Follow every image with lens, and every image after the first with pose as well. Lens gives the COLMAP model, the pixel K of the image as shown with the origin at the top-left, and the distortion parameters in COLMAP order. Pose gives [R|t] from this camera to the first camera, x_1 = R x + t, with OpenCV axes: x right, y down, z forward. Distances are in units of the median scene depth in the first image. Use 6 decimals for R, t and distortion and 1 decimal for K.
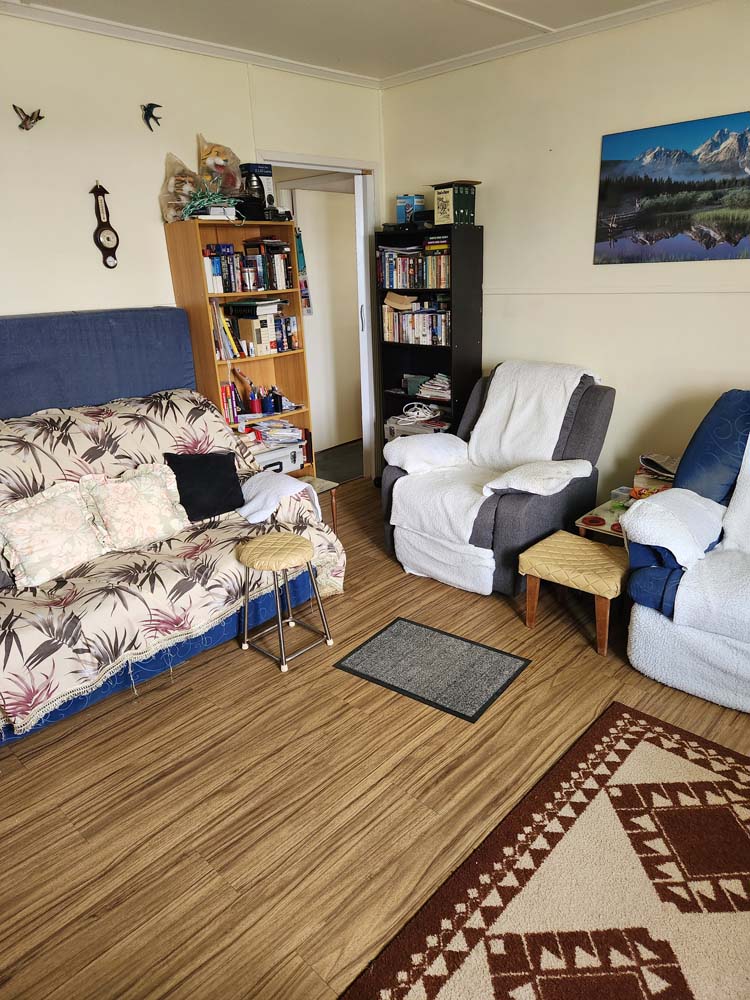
lens RADIAL K [[666.9, 0, 375.4], [0, 666.9, 504.6], [0, 0, 1]] dist [0.077002, -0.069462]
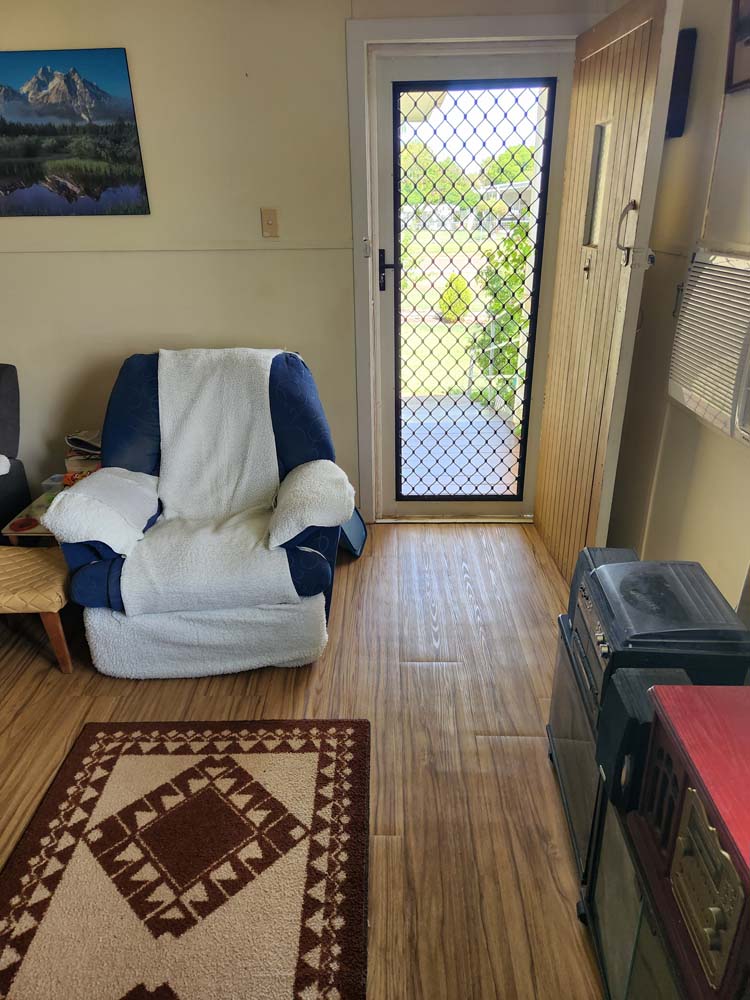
lens RADIAL K [[666.9, 0, 375.4], [0, 666.9, 504.6], [0, 0, 1]] dist [0.077002, -0.069462]
pose [[0.735372, -0.254303, 0.628138, 0.123346], [0.219652, 0.966322, 0.134067, -0.017823], [-0.641078, 0.039383, 0.766465, 0.056452]]
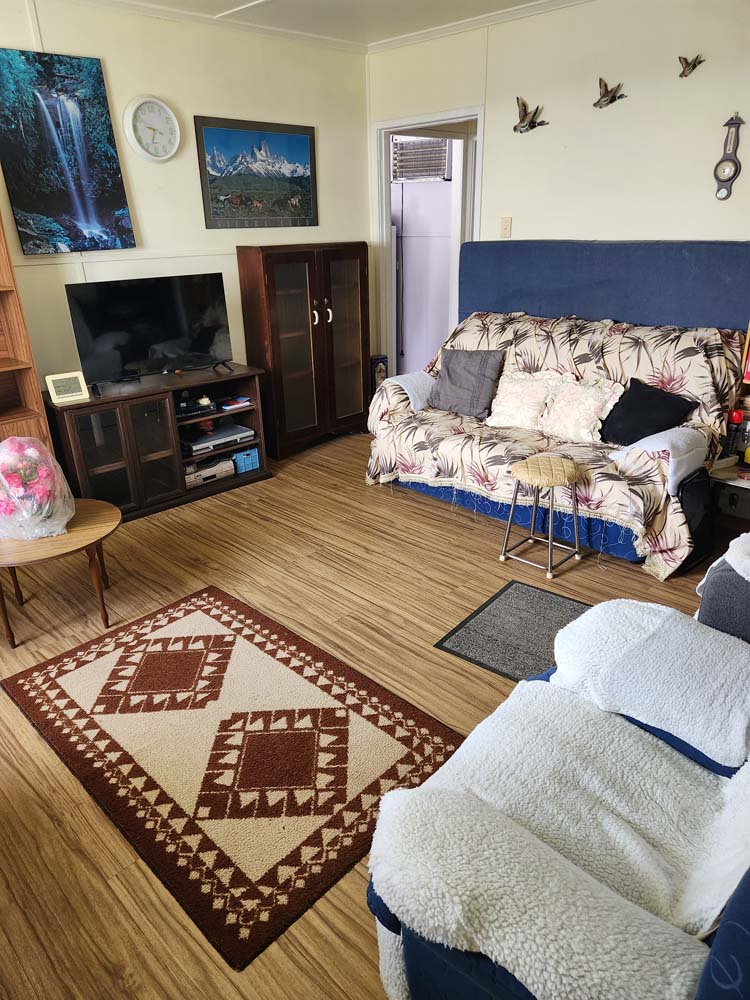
lens RADIAL K [[666.9, 0, 375.4], [0, 666.9, 504.6], [0, 0, 1]] dist [0.077002, -0.069462]
pose [[-0.023935, 0.425378, -0.904699, 0.835930], [-0.310833, 0.856938, 0.411145, -0.236941], [0.950163, 0.291051, 0.111711, 0.576491]]
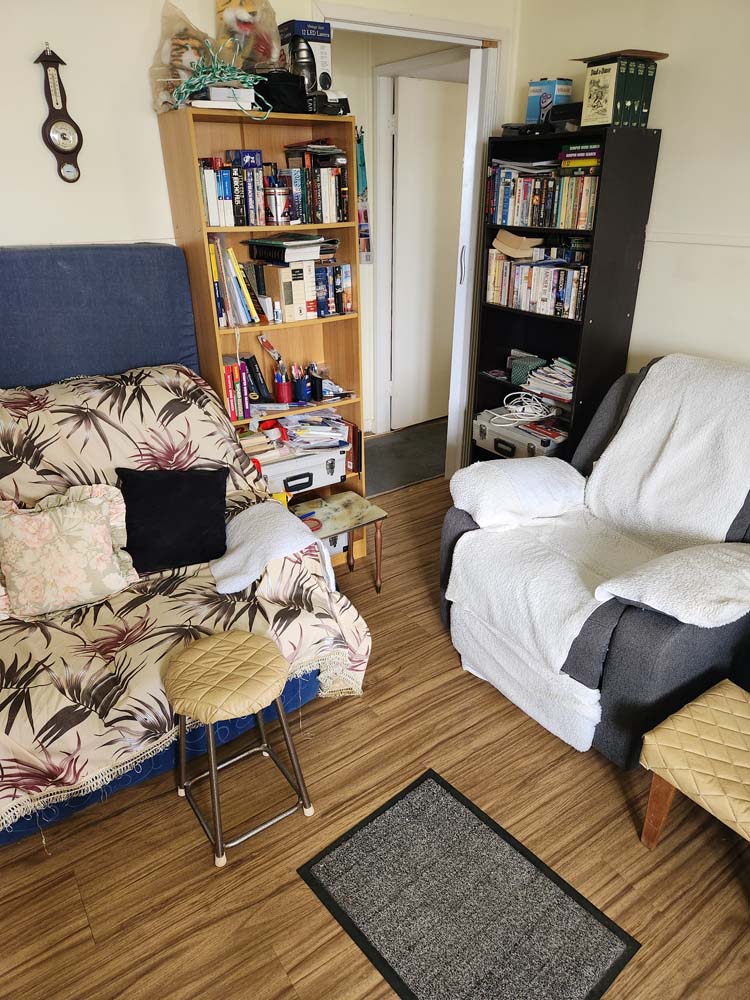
lens RADIAL K [[669.7, 0, 372.2], [0, 669.7, 499.9], [0, 0, 1]] dist [0.075099, -0.064745]
pose [[0.977172, 0.117296, -0.177137, 0.067821], [-0.099599, 0.989395, 0.105722, -0.152929], [0.187659, -0.085666, 0.978491, 0.404458]]
